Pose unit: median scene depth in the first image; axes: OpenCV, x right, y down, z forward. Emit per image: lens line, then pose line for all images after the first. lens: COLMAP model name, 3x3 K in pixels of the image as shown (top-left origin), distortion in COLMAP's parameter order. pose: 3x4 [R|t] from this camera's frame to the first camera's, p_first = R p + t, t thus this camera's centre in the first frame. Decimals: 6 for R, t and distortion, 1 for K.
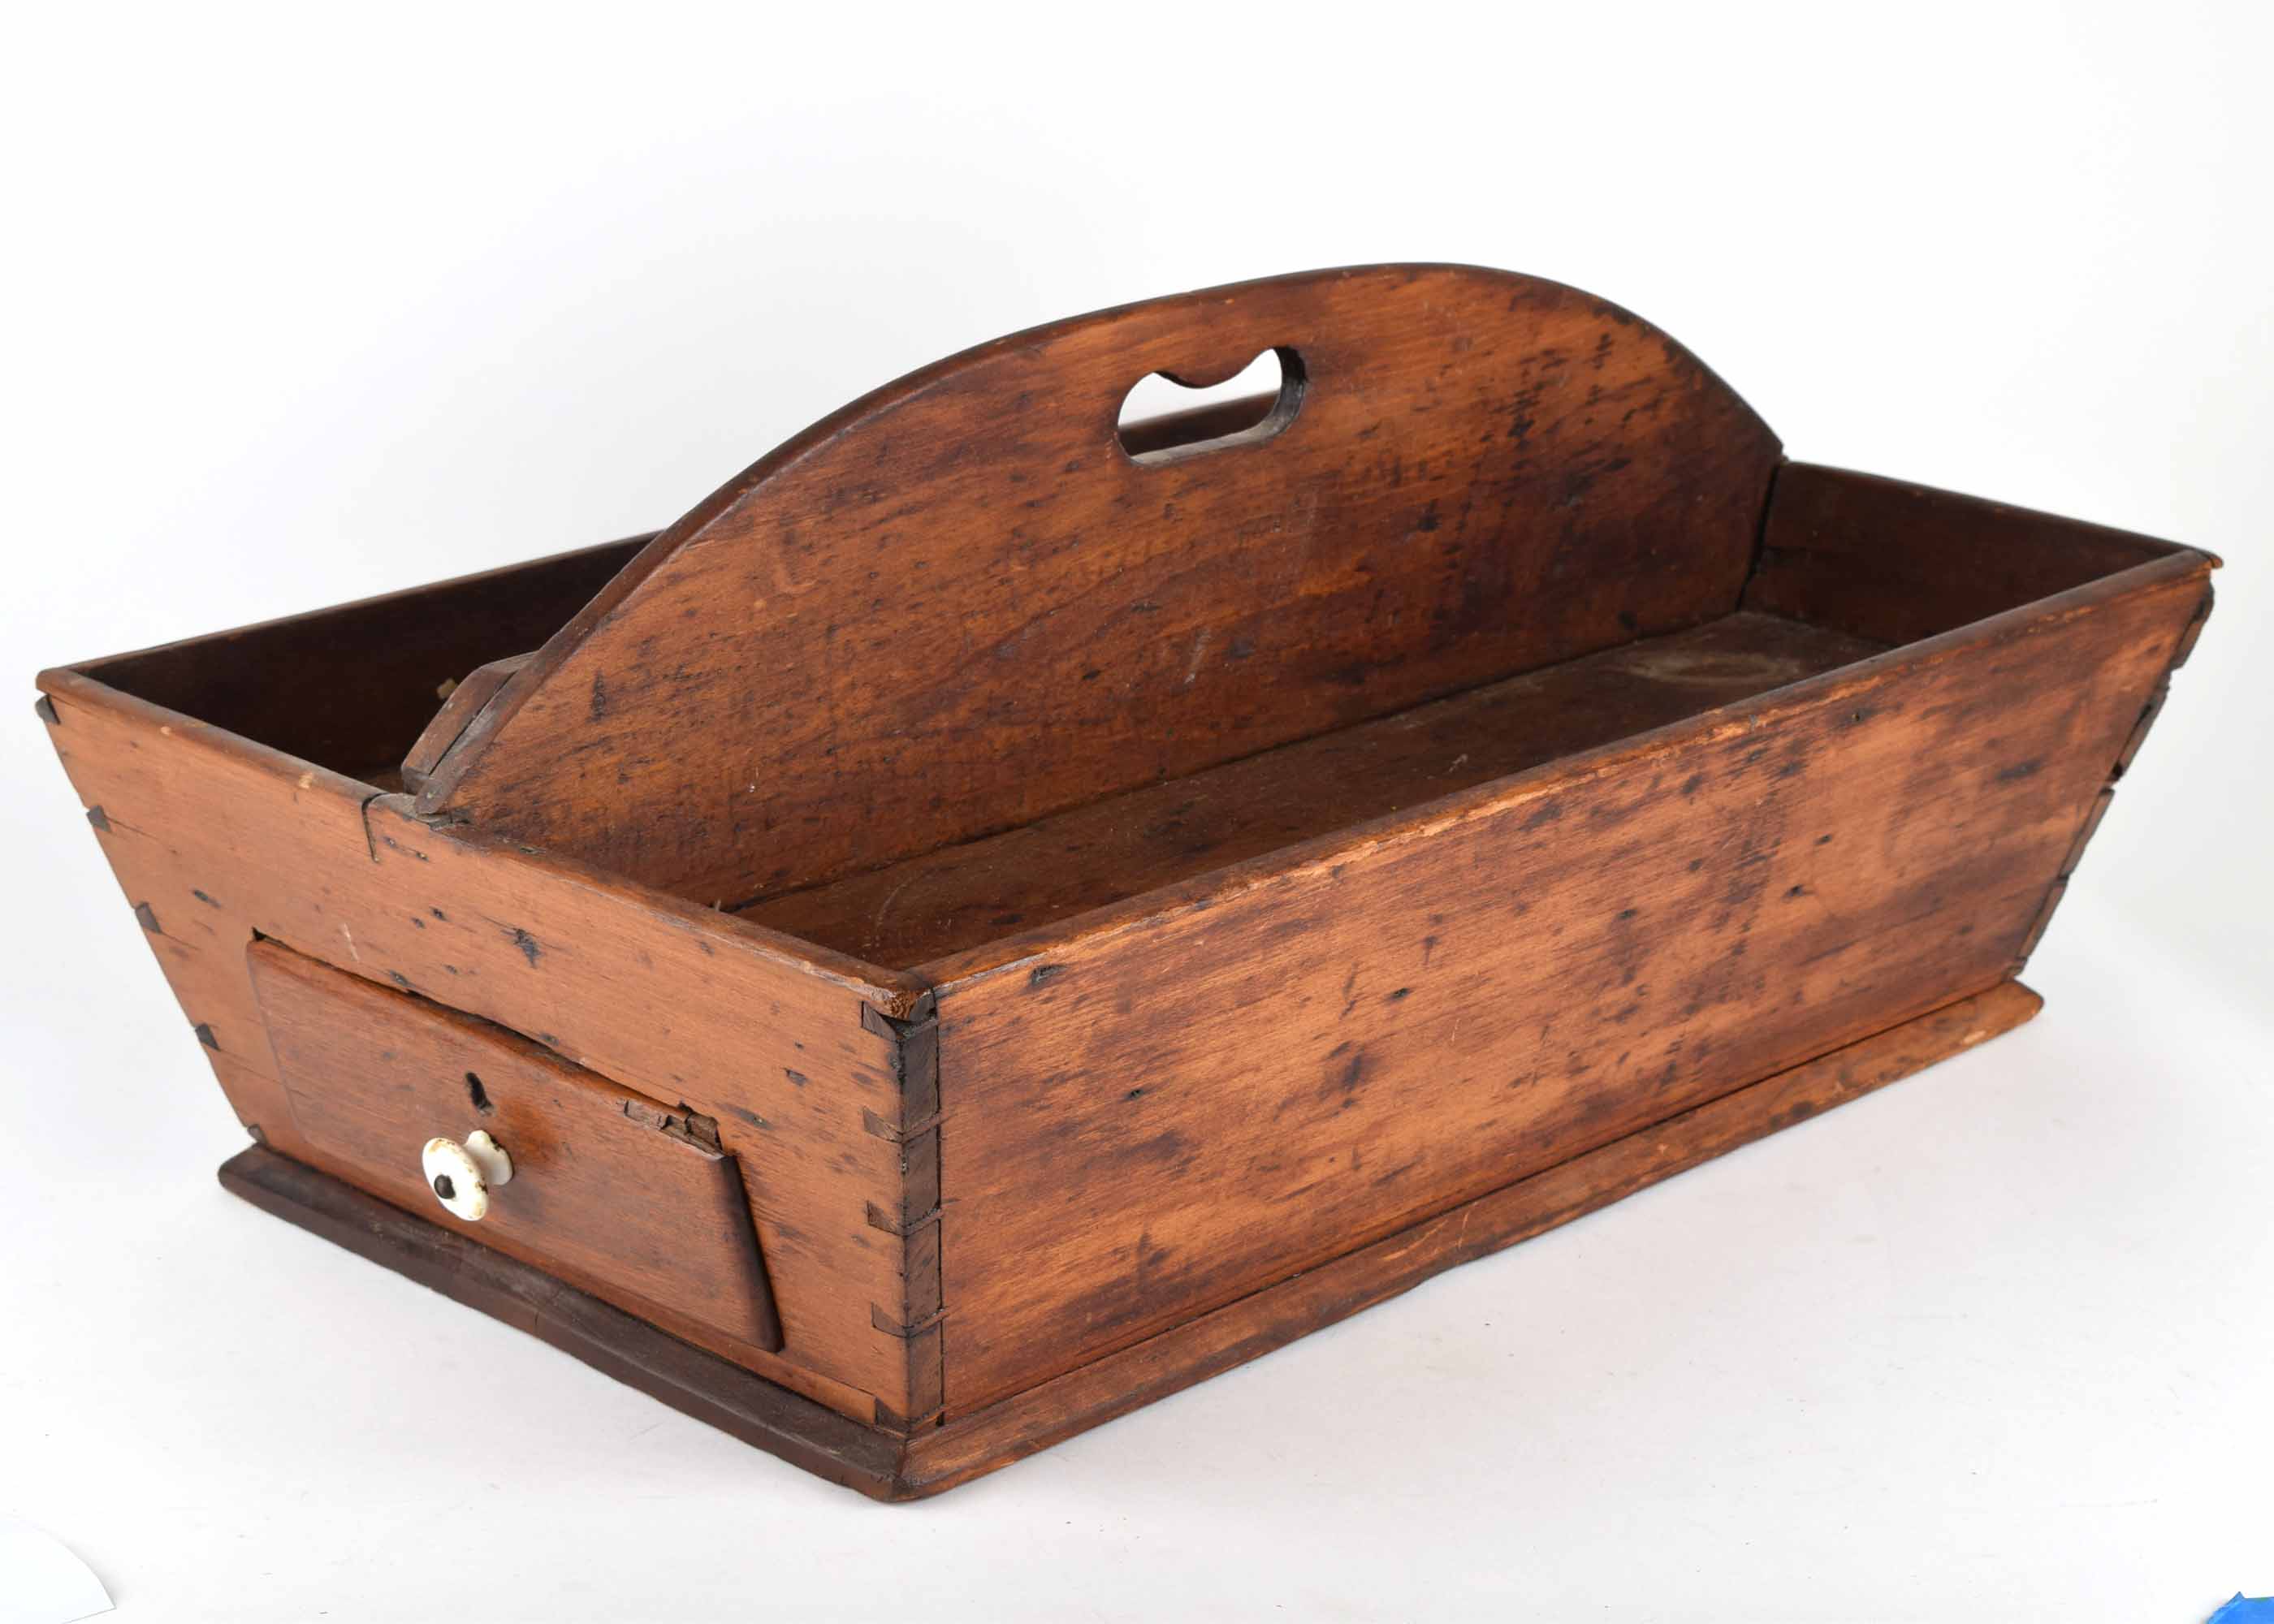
lens RADIAL K [[4699.4, 0, 1143.3], [0, 4699.4, 814.1], [0, 0, 1]] dist [0.012235, 0.000000]
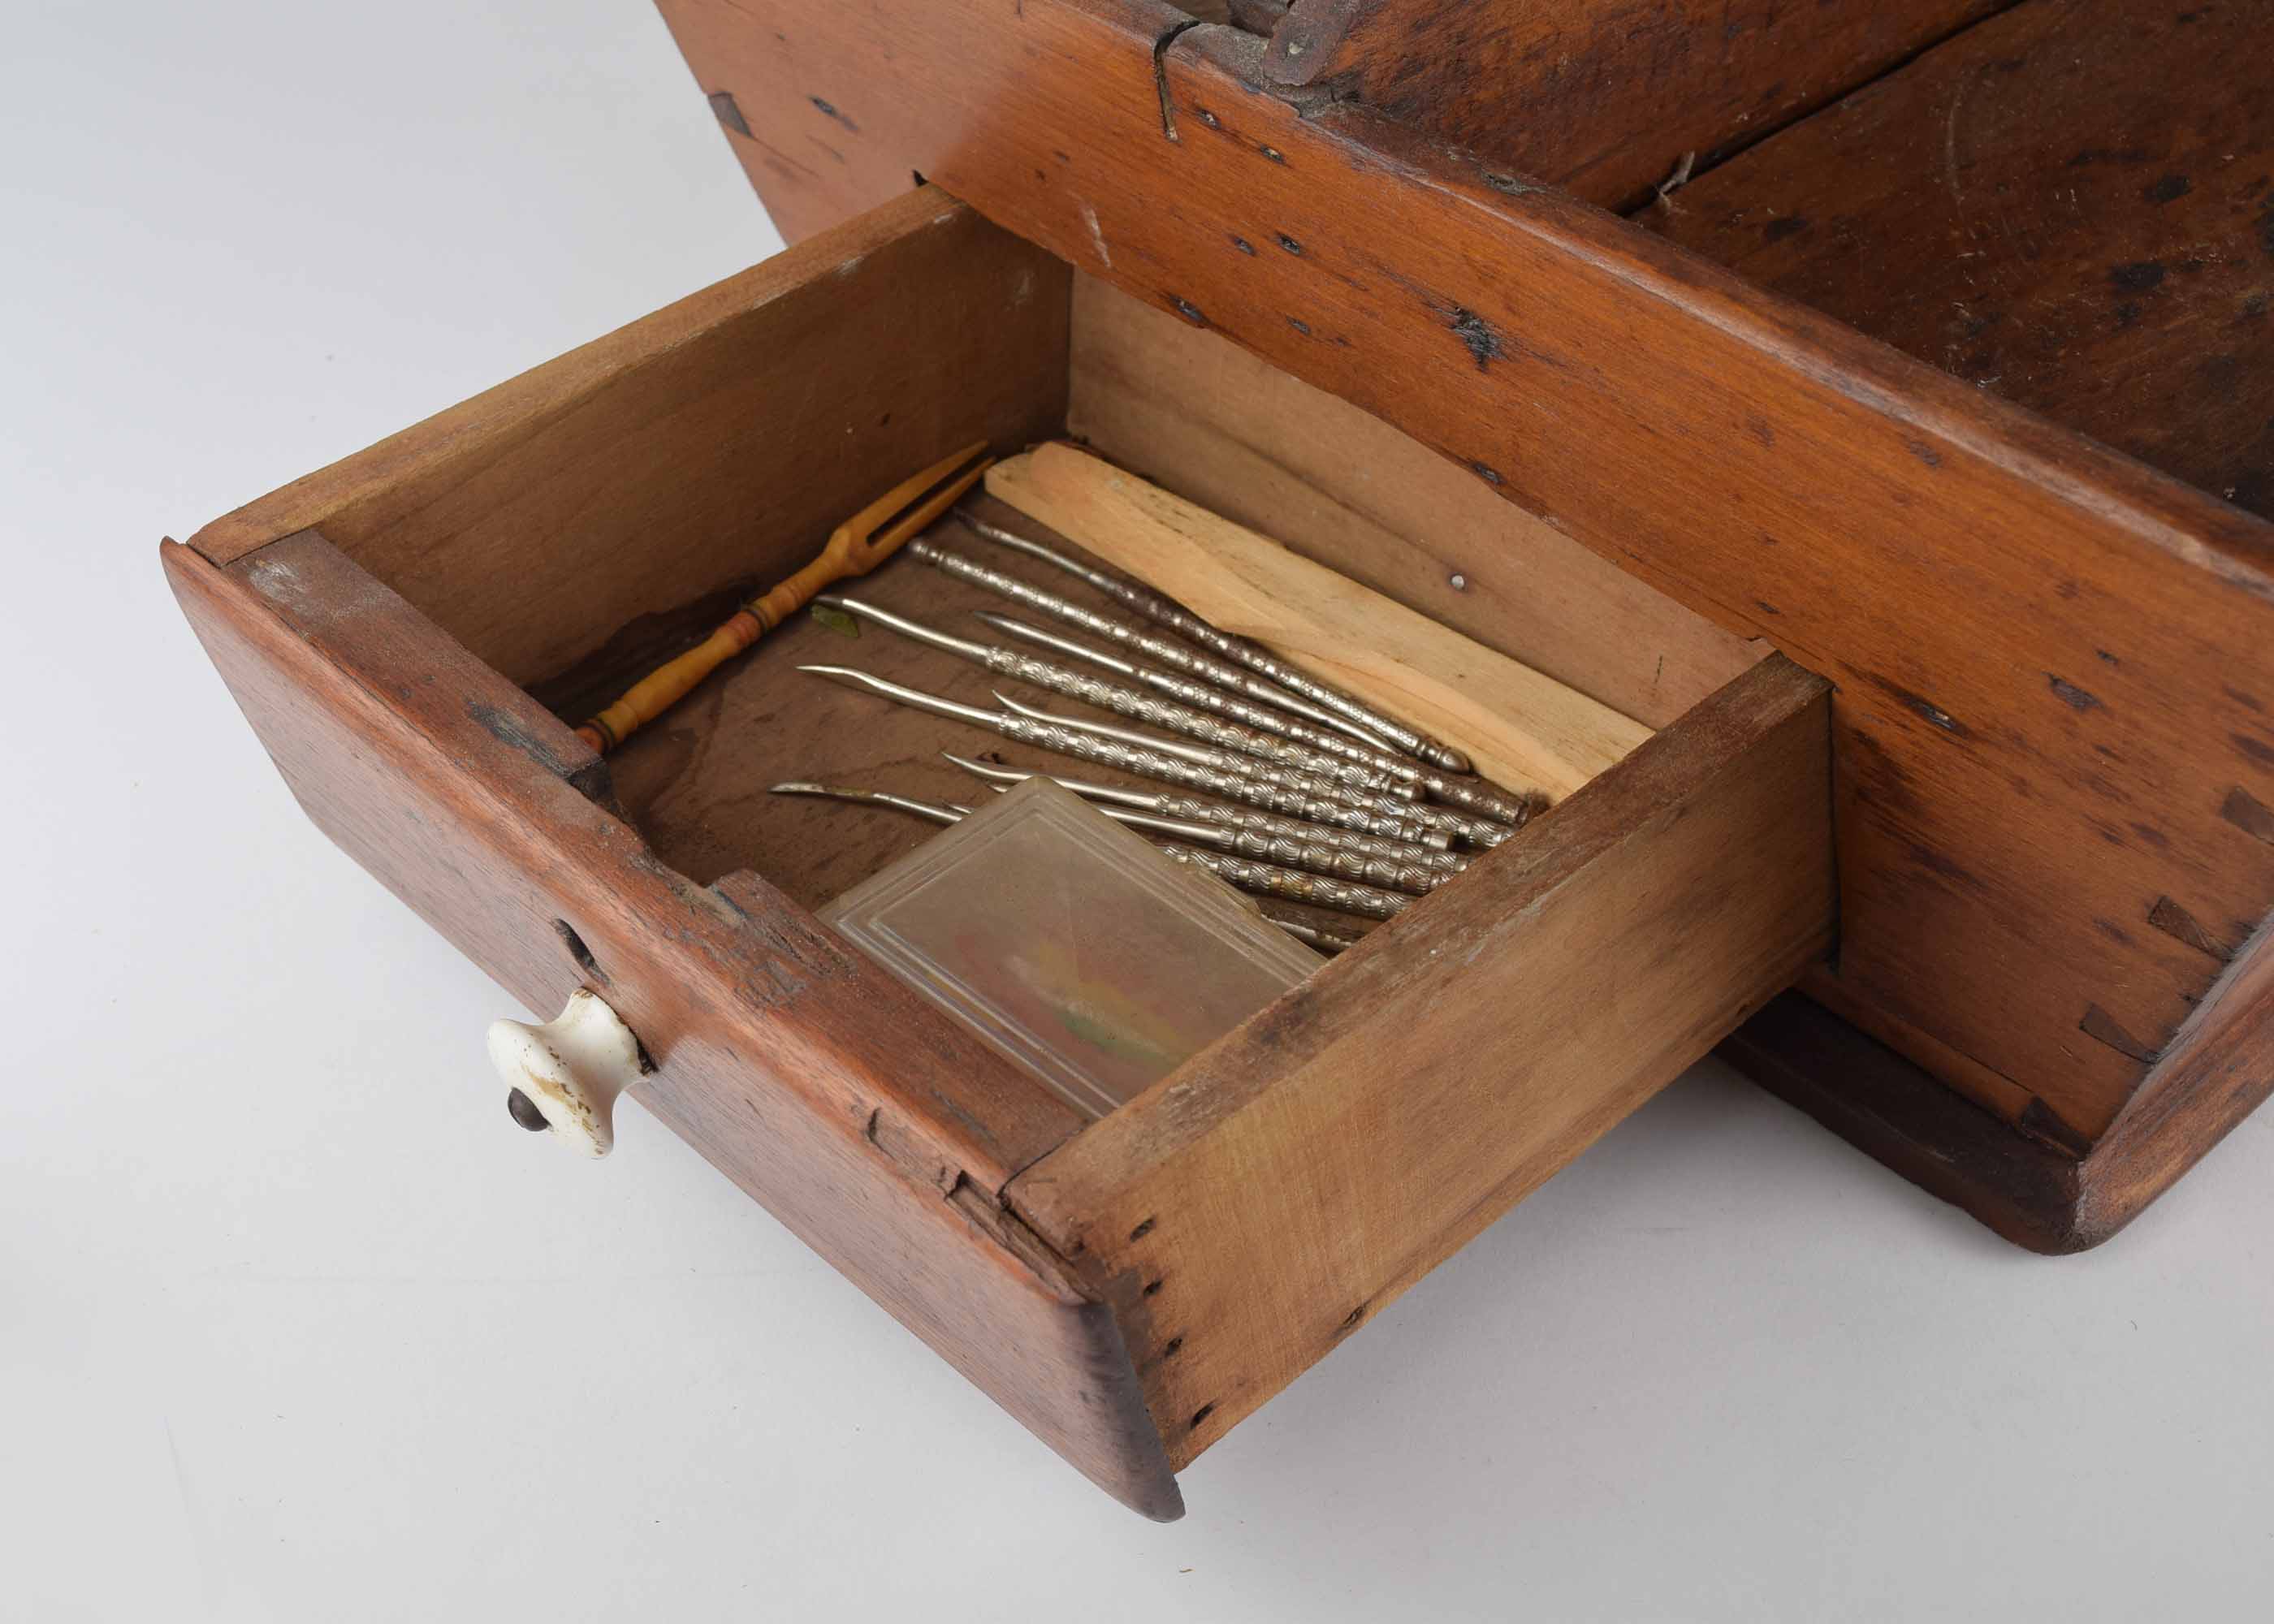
lens RADIAL K [[3215.8, 0, 1125.7], [0, 3215.8, 813.7], [0, 0, 1]] dist [0.011082, 0.000000]
pose [[0.999549, 0.016602, -0.025022, -0.146471], [-0.005739, 0.923531, 0.383482, -0.059718], [0.029475, -0.383165, 0.923209, 0.563315]]
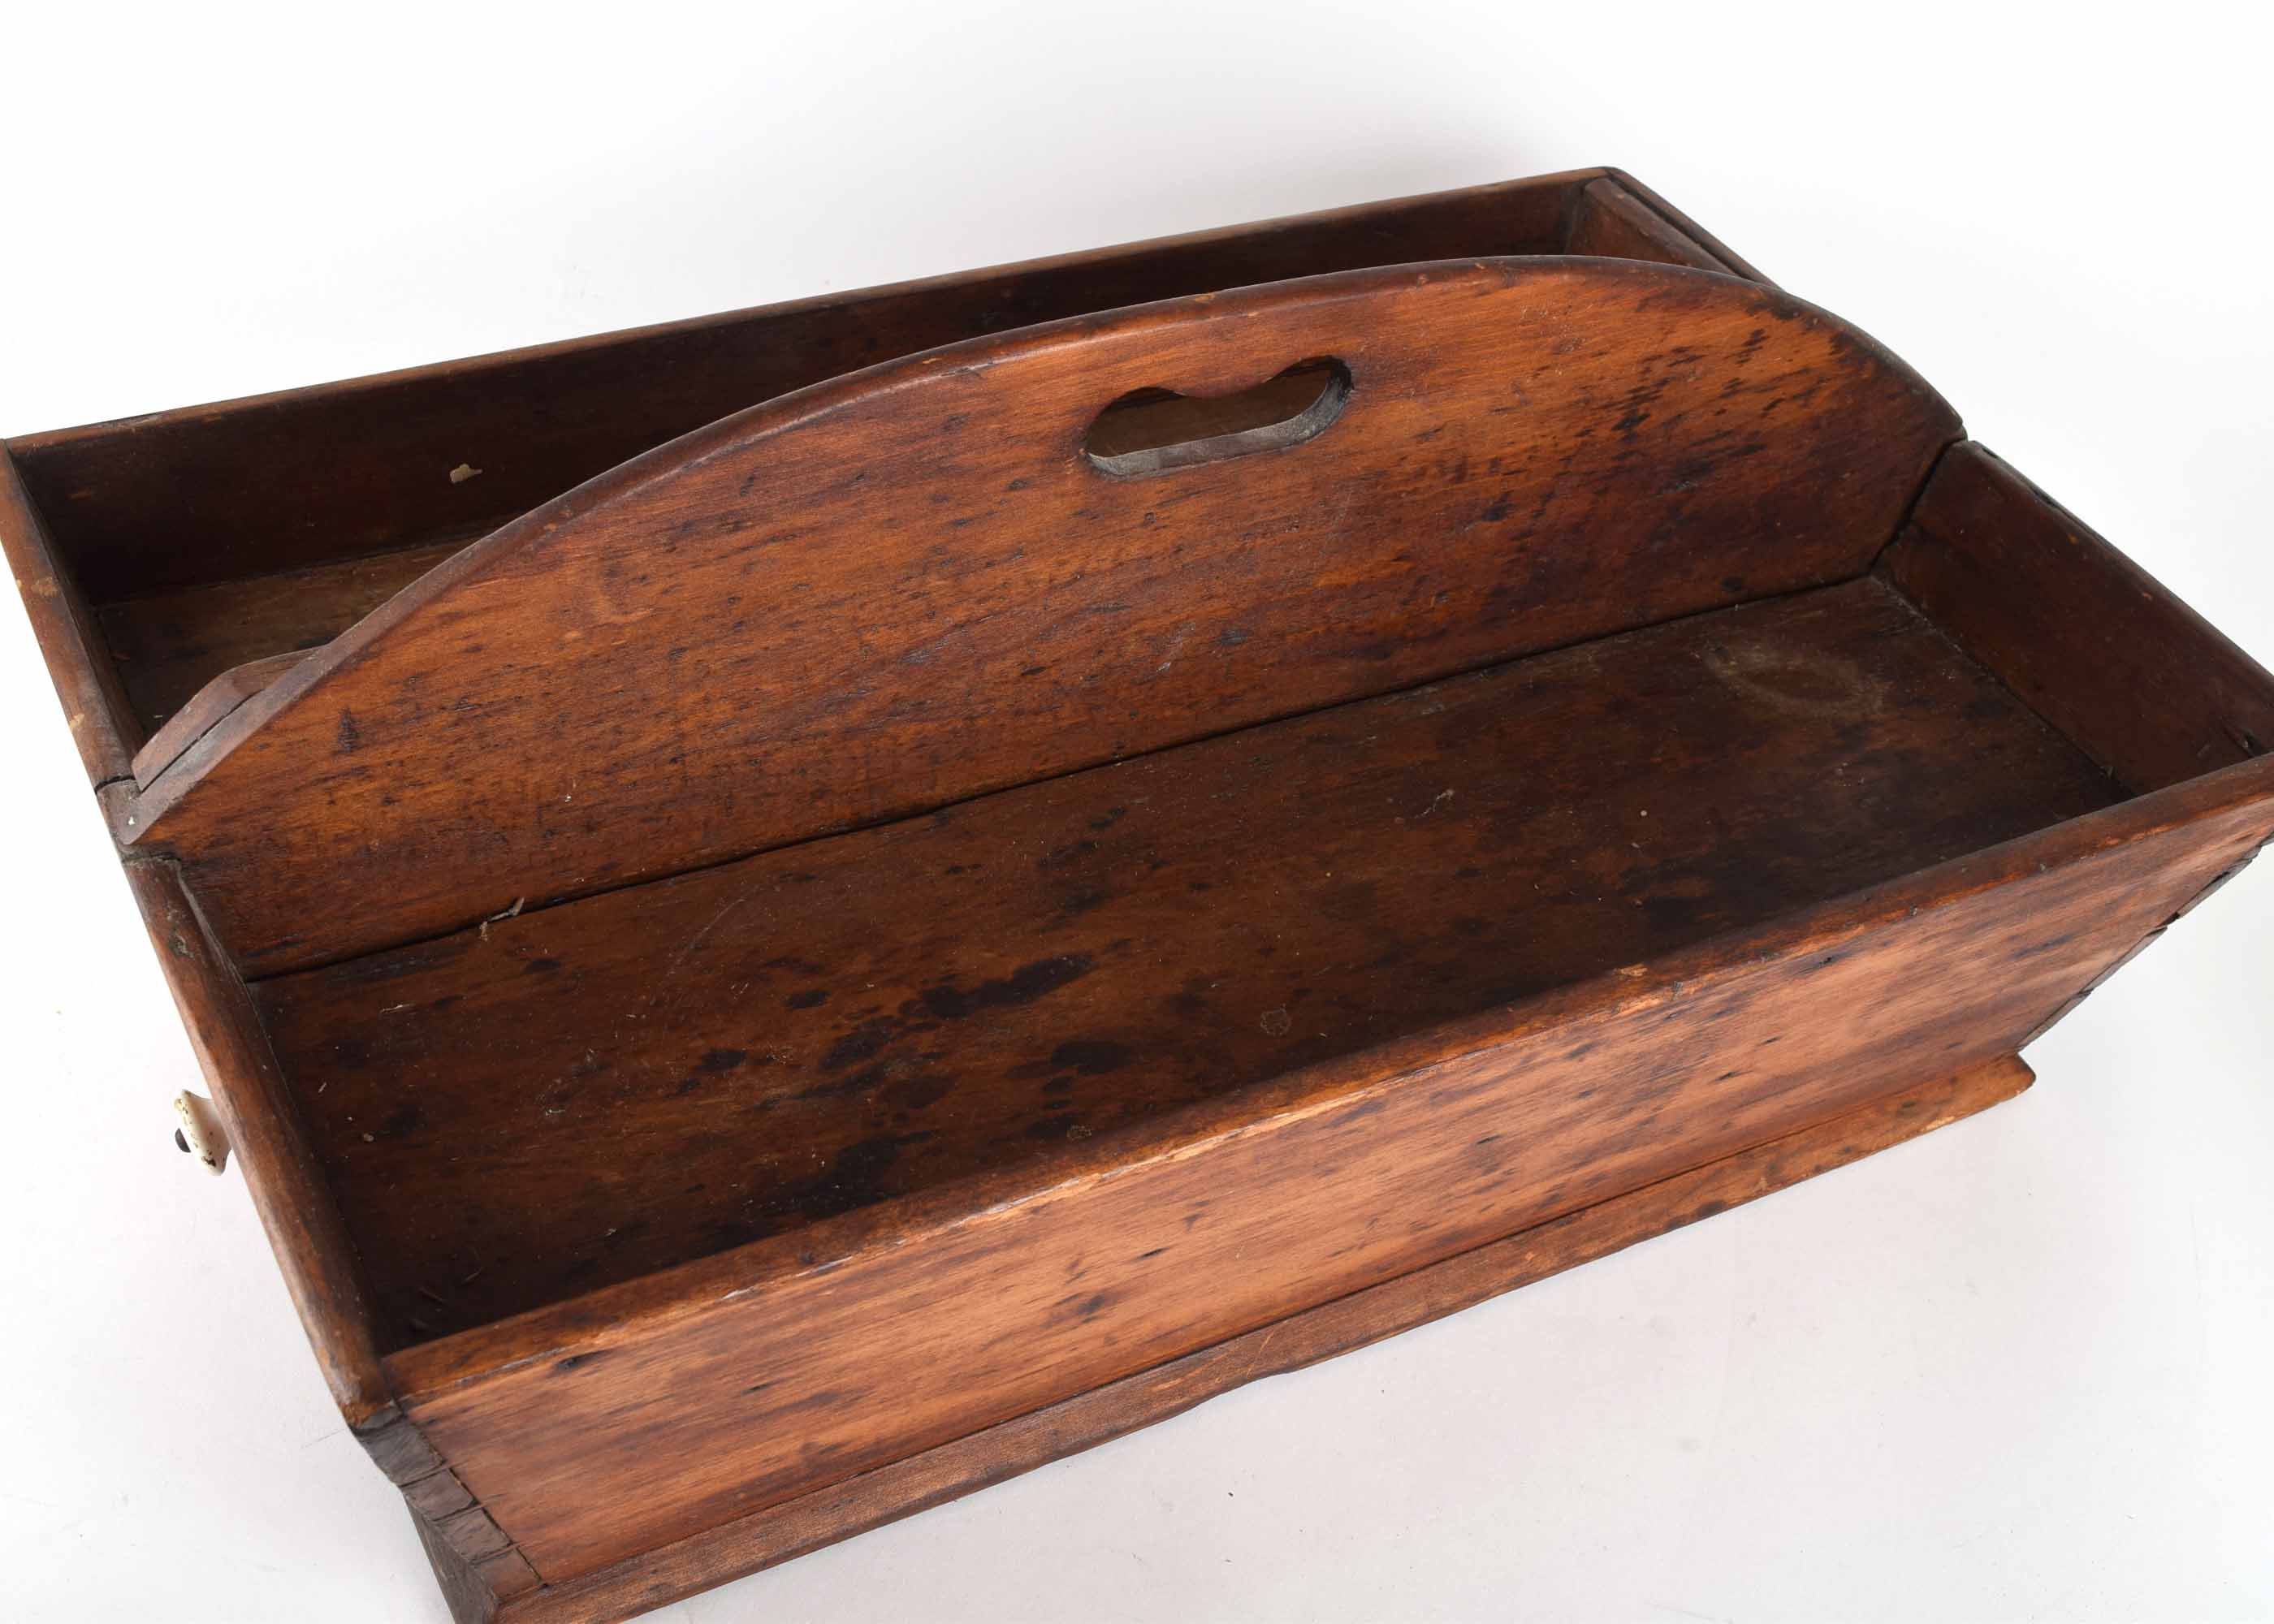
lens RADIAL K [[2807.9, 0, 1129.5], [0, 2807.9, 811.7], [0, 0, 1]] dist [-0.068229, 0.000000]
pose [[0.950347, 0.259683, -0.171481, 0.112396], [-0.183207, 0.912311, 0.366230, -0.217006], [0.251548, -0.316629, 0.914587, 0.508184]]
